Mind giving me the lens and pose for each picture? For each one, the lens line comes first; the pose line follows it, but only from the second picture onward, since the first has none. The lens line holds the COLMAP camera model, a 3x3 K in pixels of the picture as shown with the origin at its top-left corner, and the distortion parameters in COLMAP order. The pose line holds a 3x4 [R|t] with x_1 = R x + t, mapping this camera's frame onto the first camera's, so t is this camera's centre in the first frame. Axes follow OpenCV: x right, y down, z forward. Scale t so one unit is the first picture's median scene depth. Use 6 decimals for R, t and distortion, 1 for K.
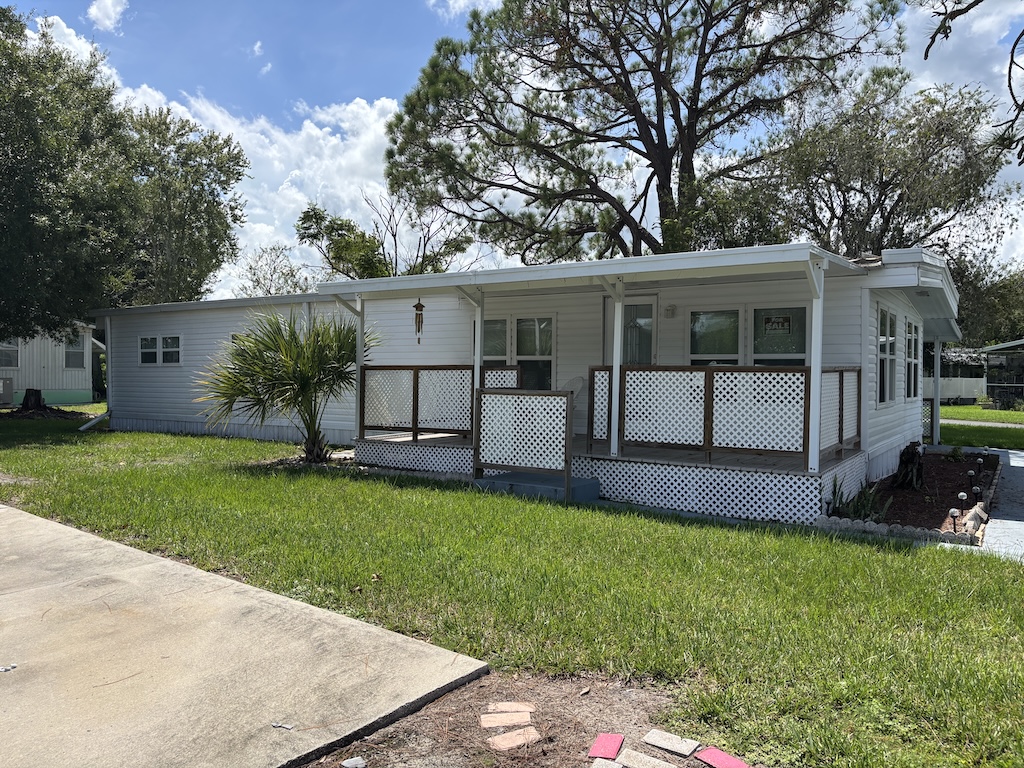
lens RADIAL K [[770.5, 0, 512.6], [0, 770.5, 376.7], [0, 0, 1]] dist [0.036130, 0.003461]
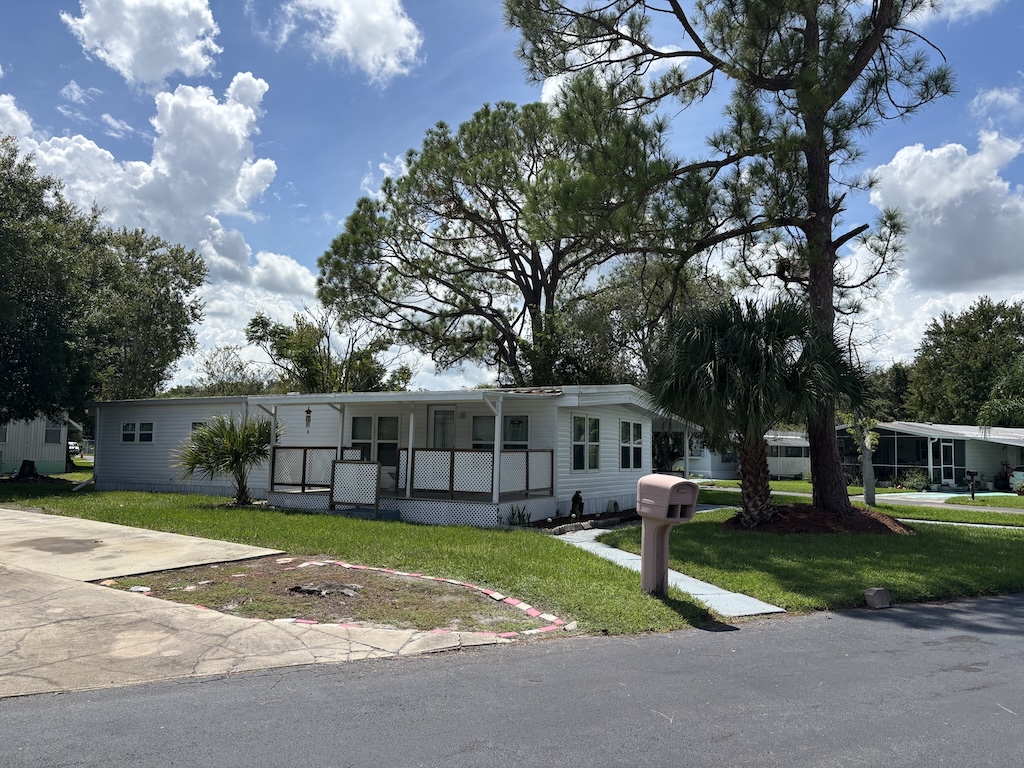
lens RADIAL K [[770.5, 0, 512.3], [0, 770.5, 390.7], [0, 0, 1]] dist [0.036130, 0.003461]
pose [[0.998467, 0.013805, 0.053603, 0.090156], [-0.009389, 0.996606, -0.081784, -0.000721], [-0.054550, 0.081156, 0.995208, -0.277236]]
